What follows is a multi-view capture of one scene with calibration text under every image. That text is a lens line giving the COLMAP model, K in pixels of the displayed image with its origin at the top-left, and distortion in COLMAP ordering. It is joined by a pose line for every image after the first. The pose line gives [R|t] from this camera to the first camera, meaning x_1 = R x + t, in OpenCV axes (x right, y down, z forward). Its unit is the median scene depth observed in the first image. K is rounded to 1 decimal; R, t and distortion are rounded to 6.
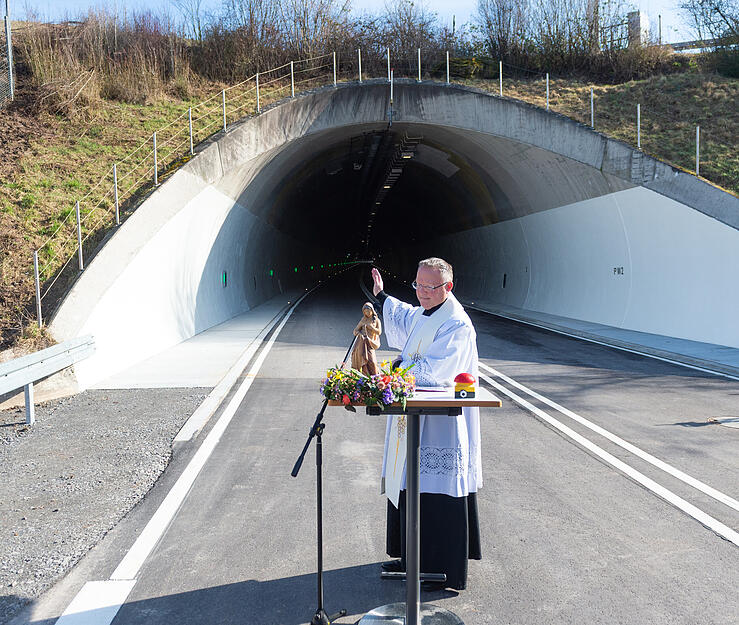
lens RADIAL K [[748.4, 0, 381.8], [0, 748.4, 283.2], [0, 0, 1]] dist [0.001554, -0.008620]
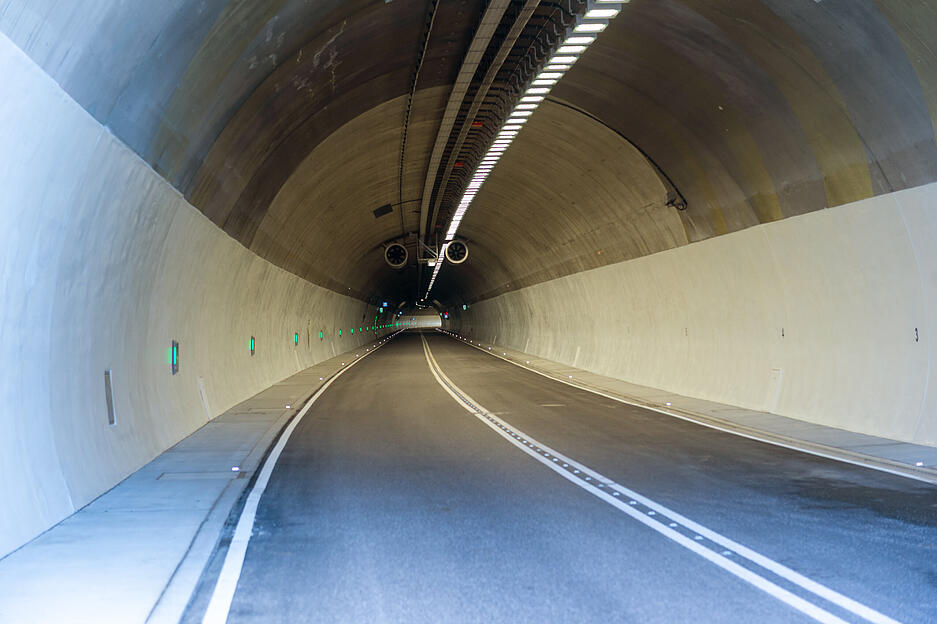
lens RADIAL K [[1858.2, 0, 468.5], [0, 1858.2, 312.0], [0, 0, 1]] dist [-0.001922, -0.013218]
pose [[0.999943, -0.009111, 0.005603, -0.071766], [0.009298, 0.999371, -0.034208, -0.008923], [-0.005288, 0.034258, 0.999399, 0.542268]]
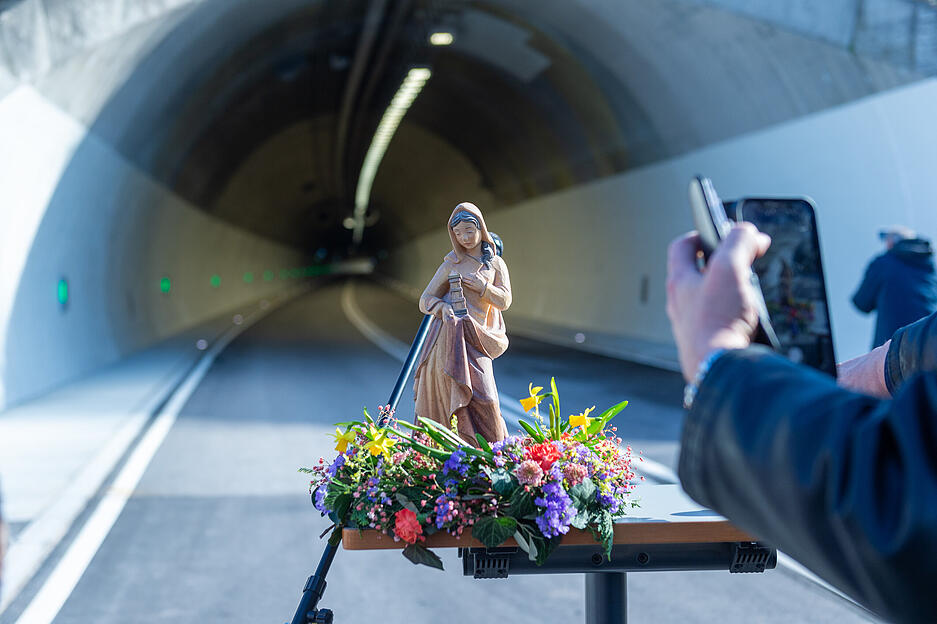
lens RADIAL K [[1484.8, 0, 468.5], [0, 1484.8, 312.0], [0, 0, 1]] dist [0.010177, 0.010450]
pose [[0.998340, -0.020316, 0.053890, -0.007481], [0.020200, 0.999792, 0.002701, 0.010158], [-0.053934, -0.001608, 0.998543, 0.060369]]
